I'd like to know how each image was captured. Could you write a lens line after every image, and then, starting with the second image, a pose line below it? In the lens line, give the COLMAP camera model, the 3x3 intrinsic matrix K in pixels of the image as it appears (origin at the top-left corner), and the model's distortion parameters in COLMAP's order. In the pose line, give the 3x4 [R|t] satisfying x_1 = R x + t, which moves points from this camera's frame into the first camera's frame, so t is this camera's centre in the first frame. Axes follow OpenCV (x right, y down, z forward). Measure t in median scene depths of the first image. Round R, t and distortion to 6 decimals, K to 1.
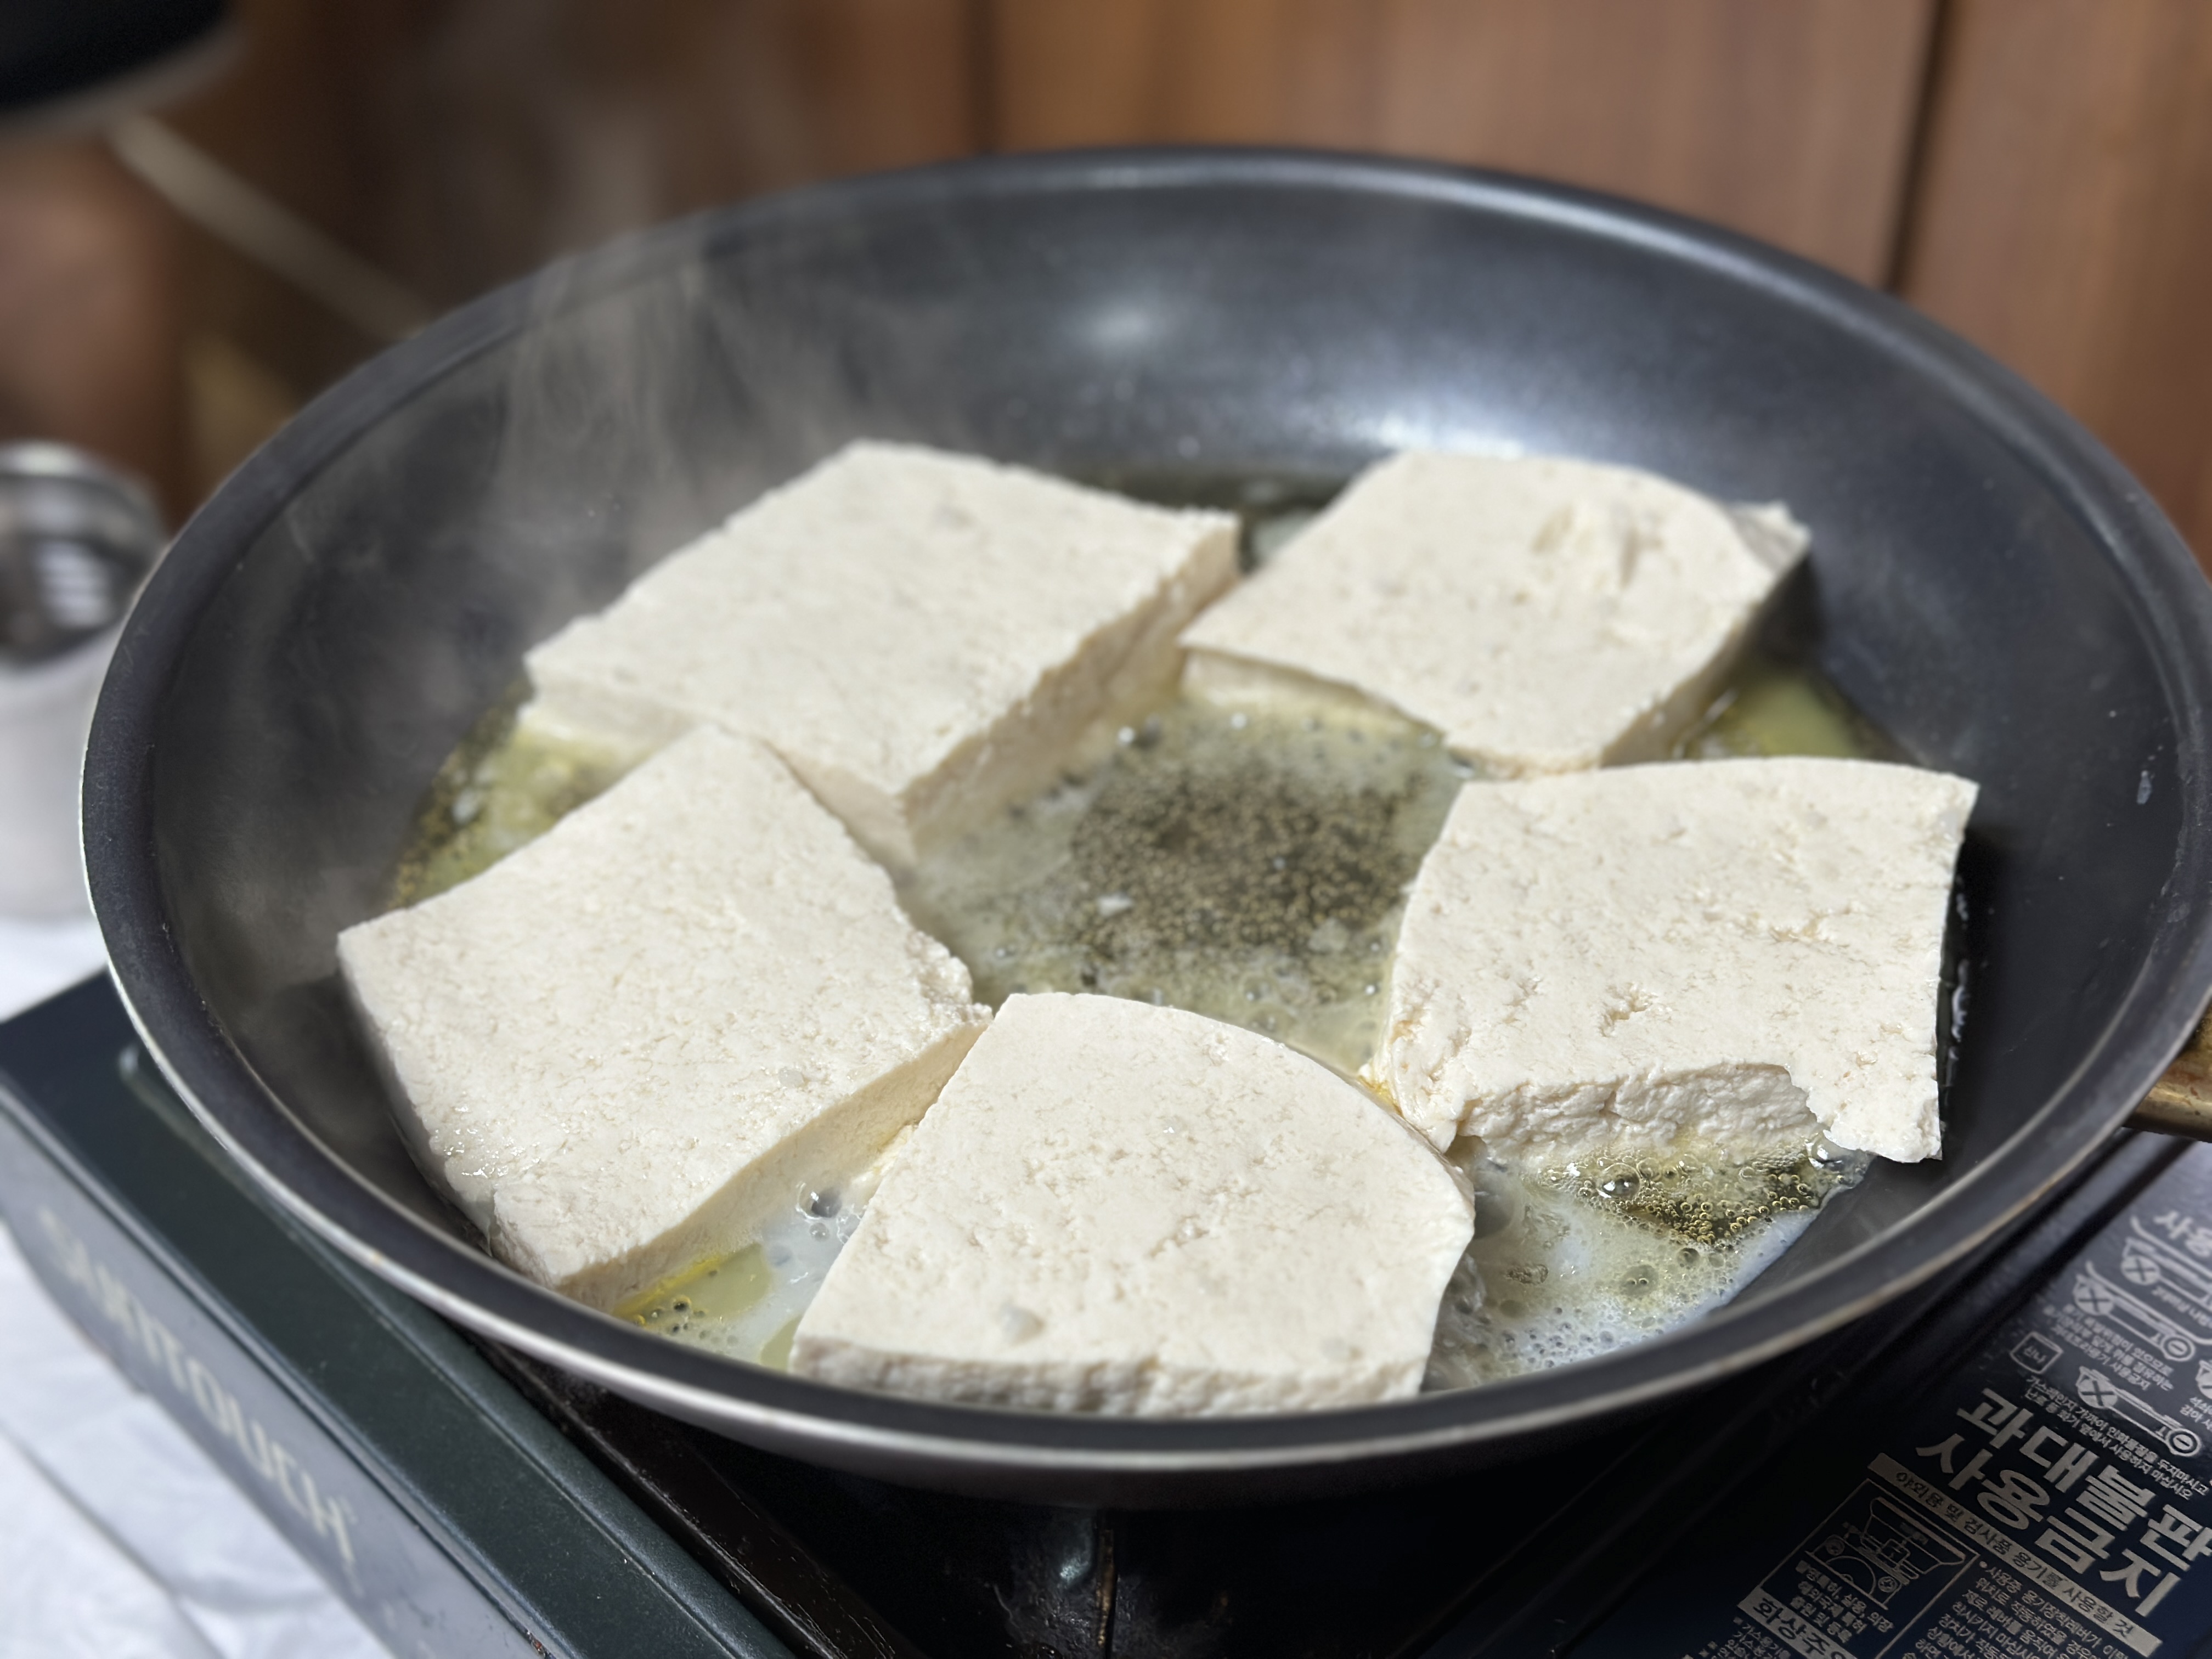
lens RADIAL K [[3148.8, 0, 1020.0], [0, 3148.8, 828.1], [0, 0, 1]] dist [0.158247, -0.451118]
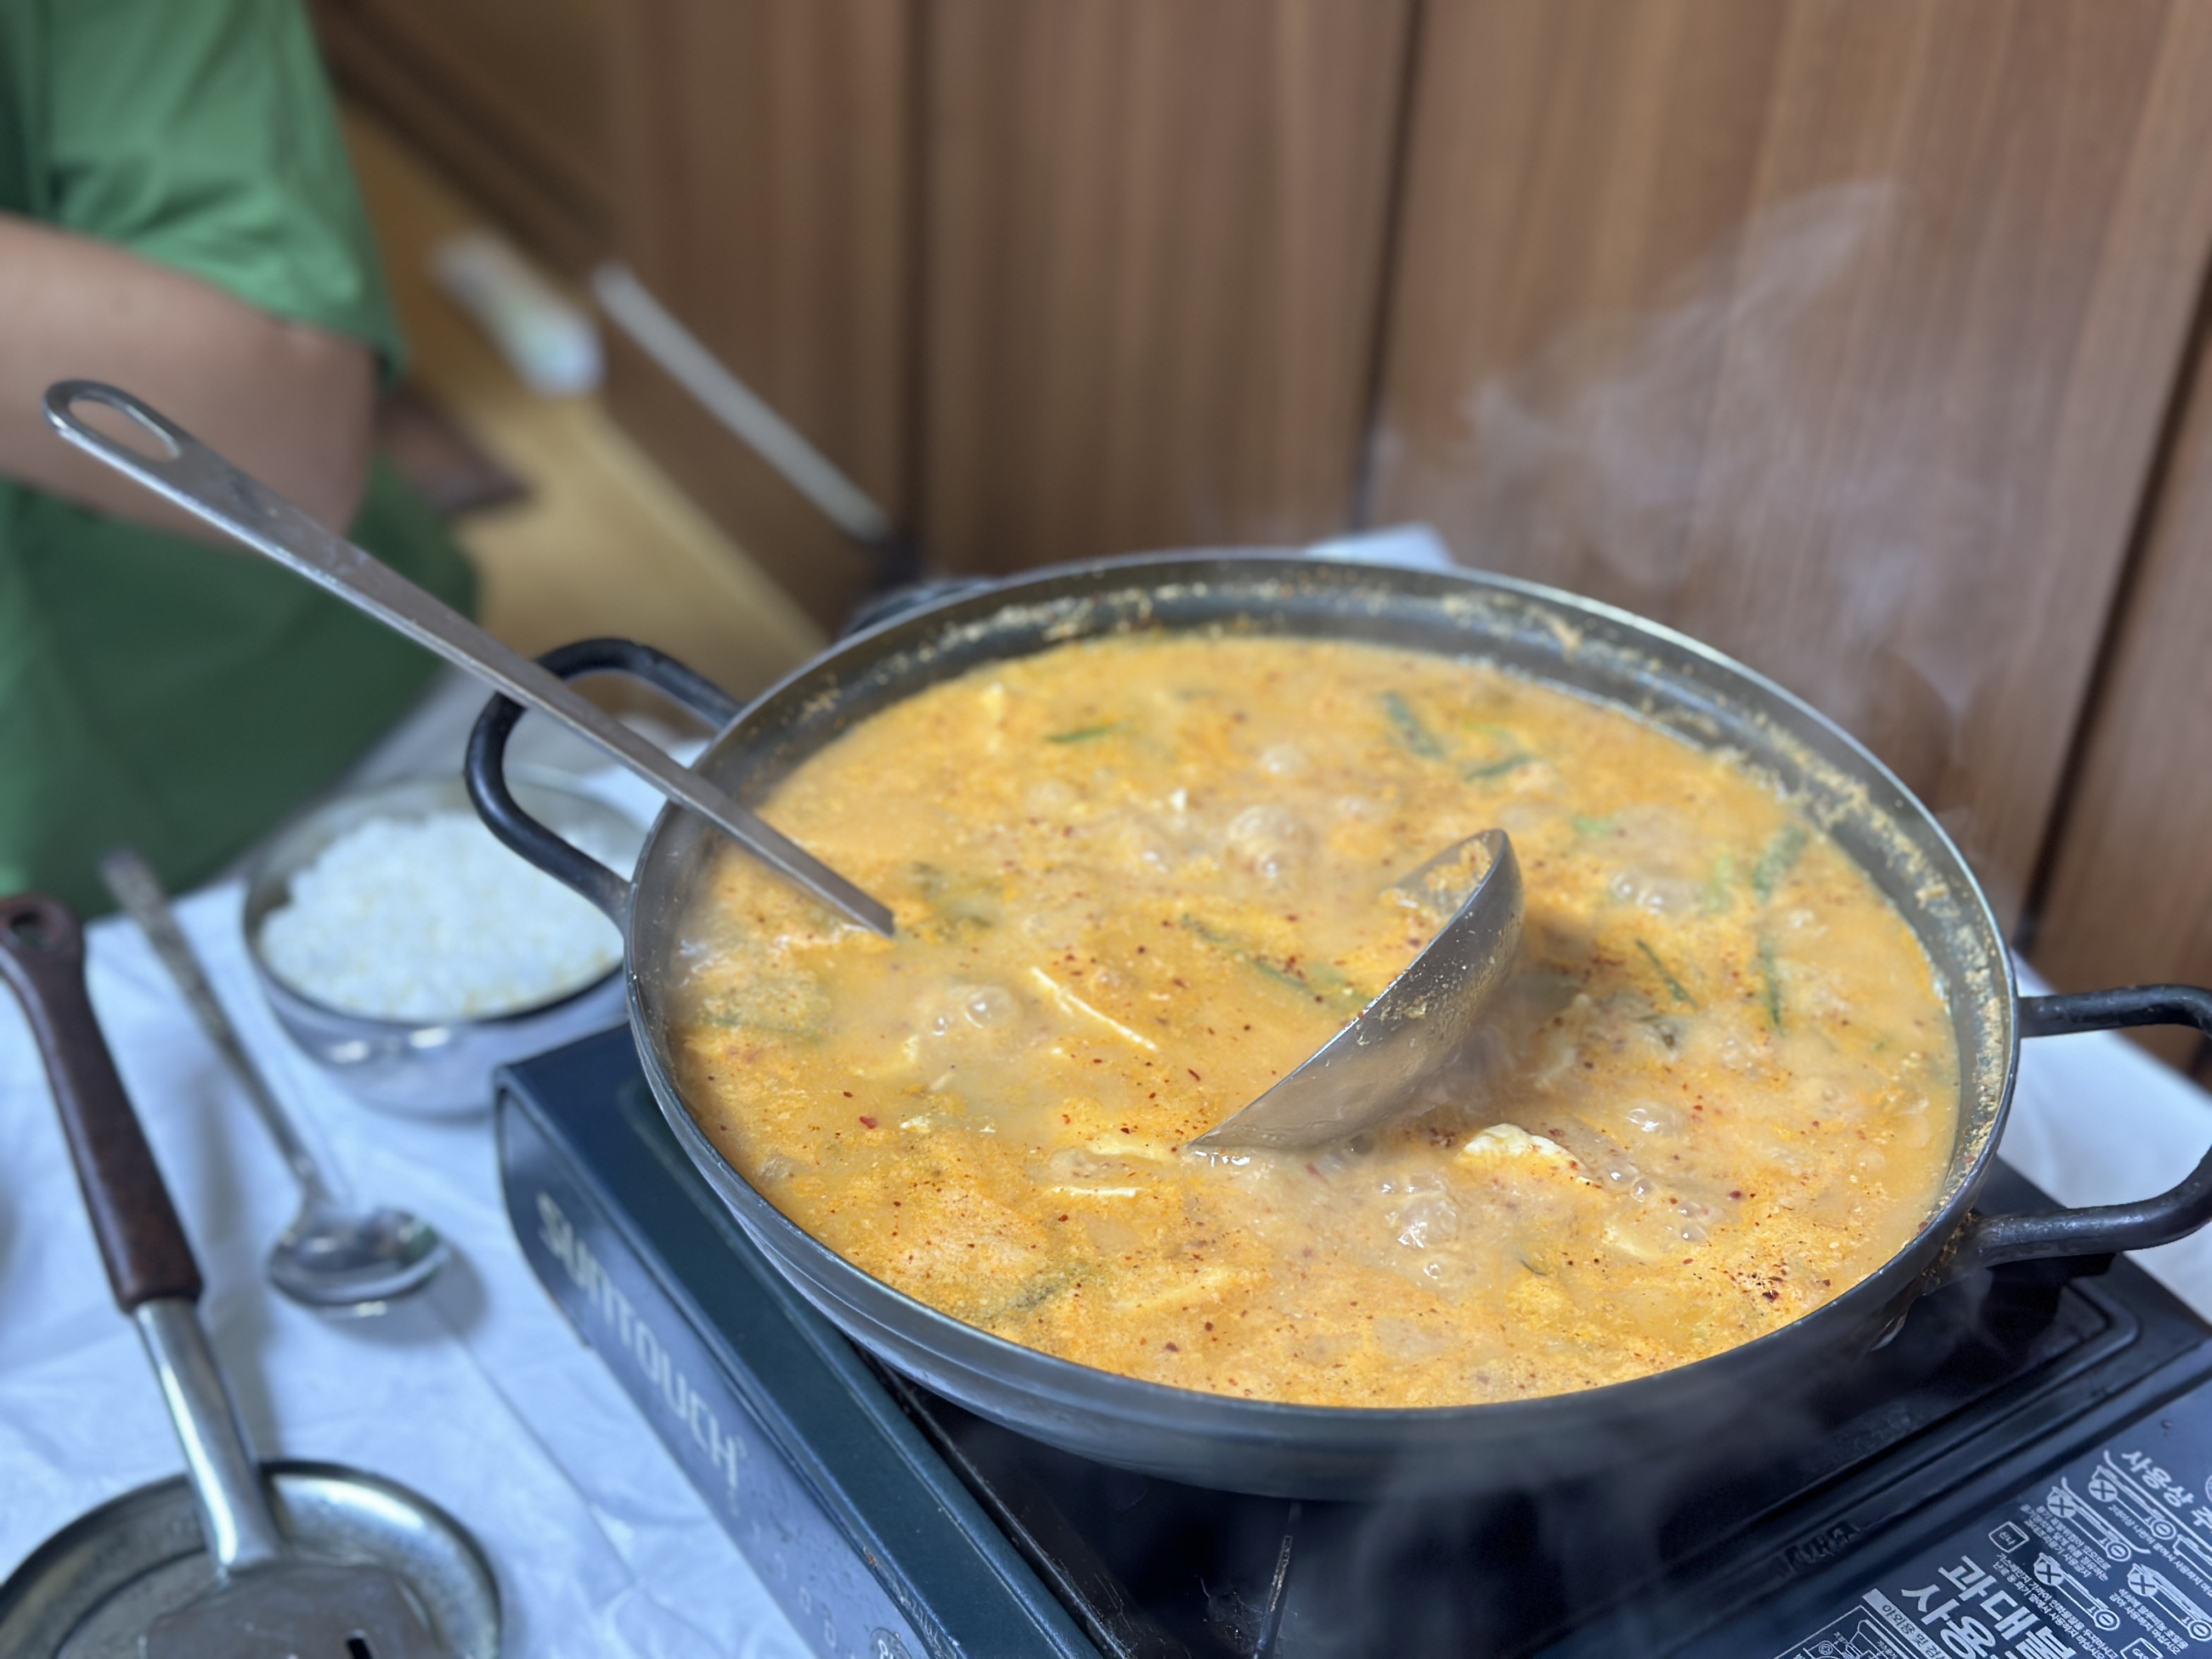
lens RADIAL K [[3108.2, 0, 1095.5], [0, 3108.2, 803.3], [0, 0, 1]] dist [0.192055, -0.504249]
pose [[0.985414, 0.145724, -0.087880, 0.016762], [-0.151203, 0.986725, -0.059261, -0.000711], [0.078078, 0.071684, 0.994367, -0.360918]]
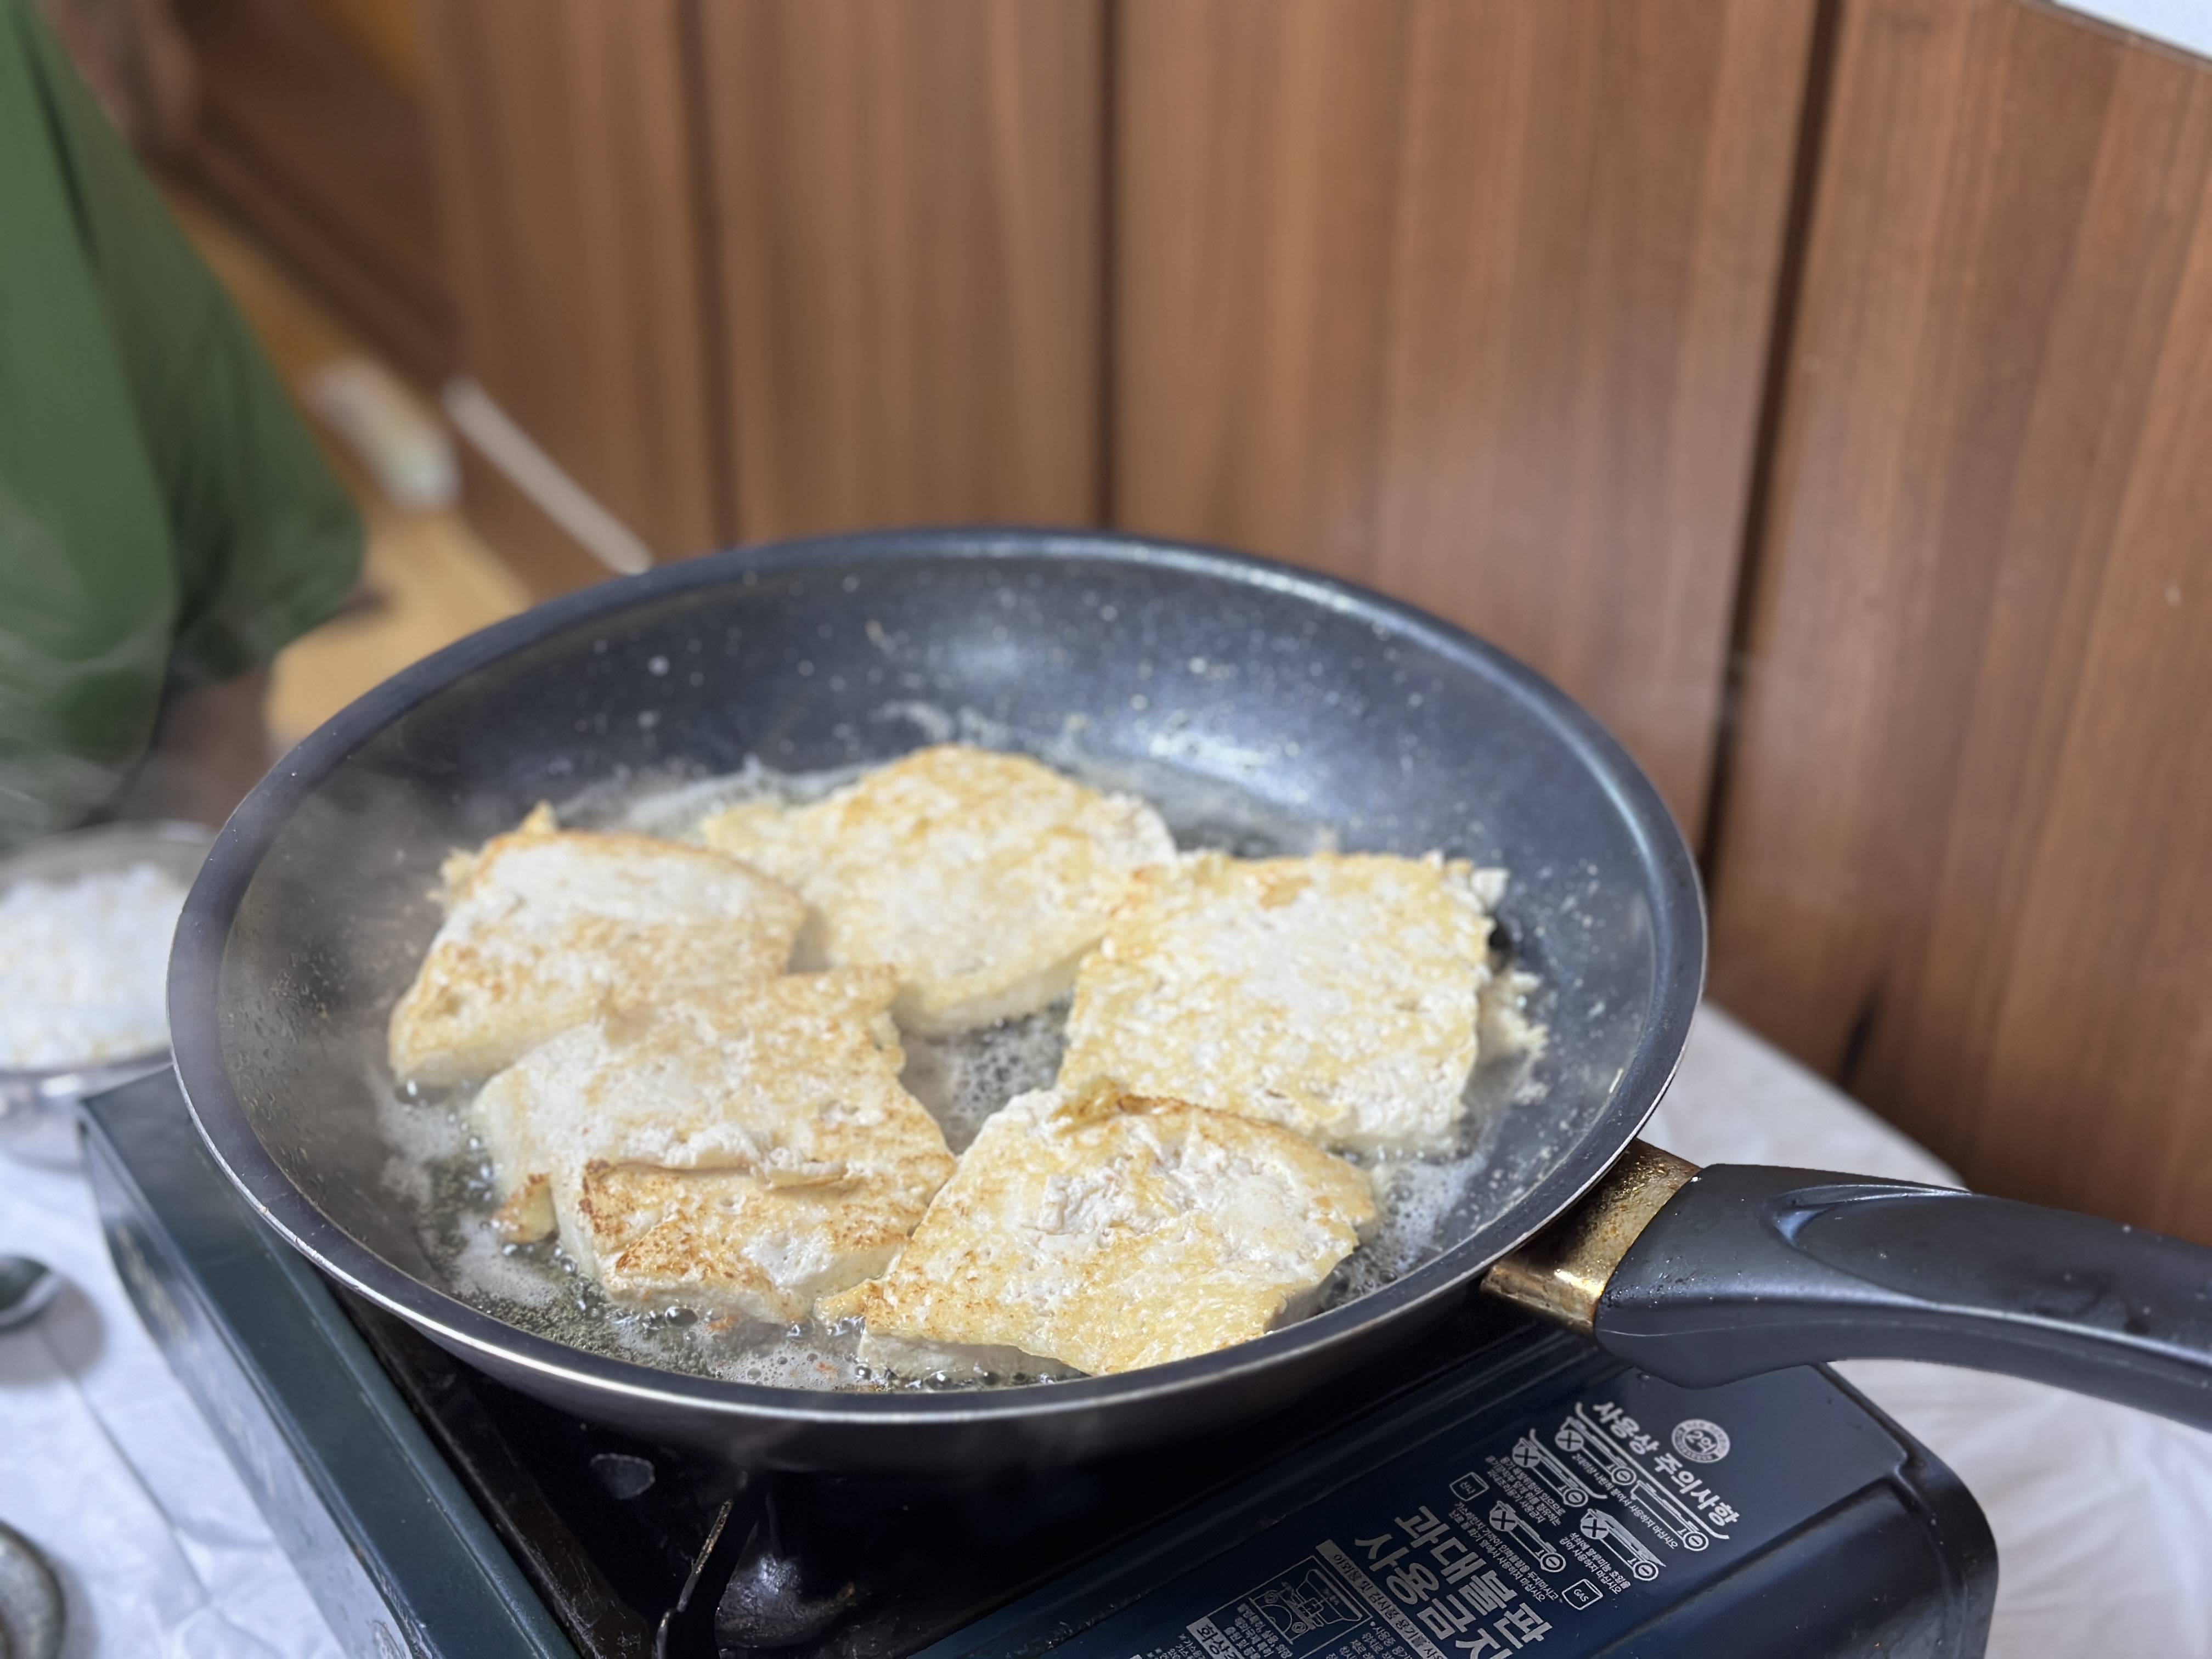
lens RADIAL K [[3108.2, 0, 1095.5], [0, 3108.2, 803.3], [0, 0, 1]] dist [0.192055, -0.504249]
pose [[0.986935, 0.104988, -0.122213, 0.300252], [-0.117473, 0.988041, -0.099874, 0.030246], [0.110266, 0.112926, 0.987466, -0.371986]]
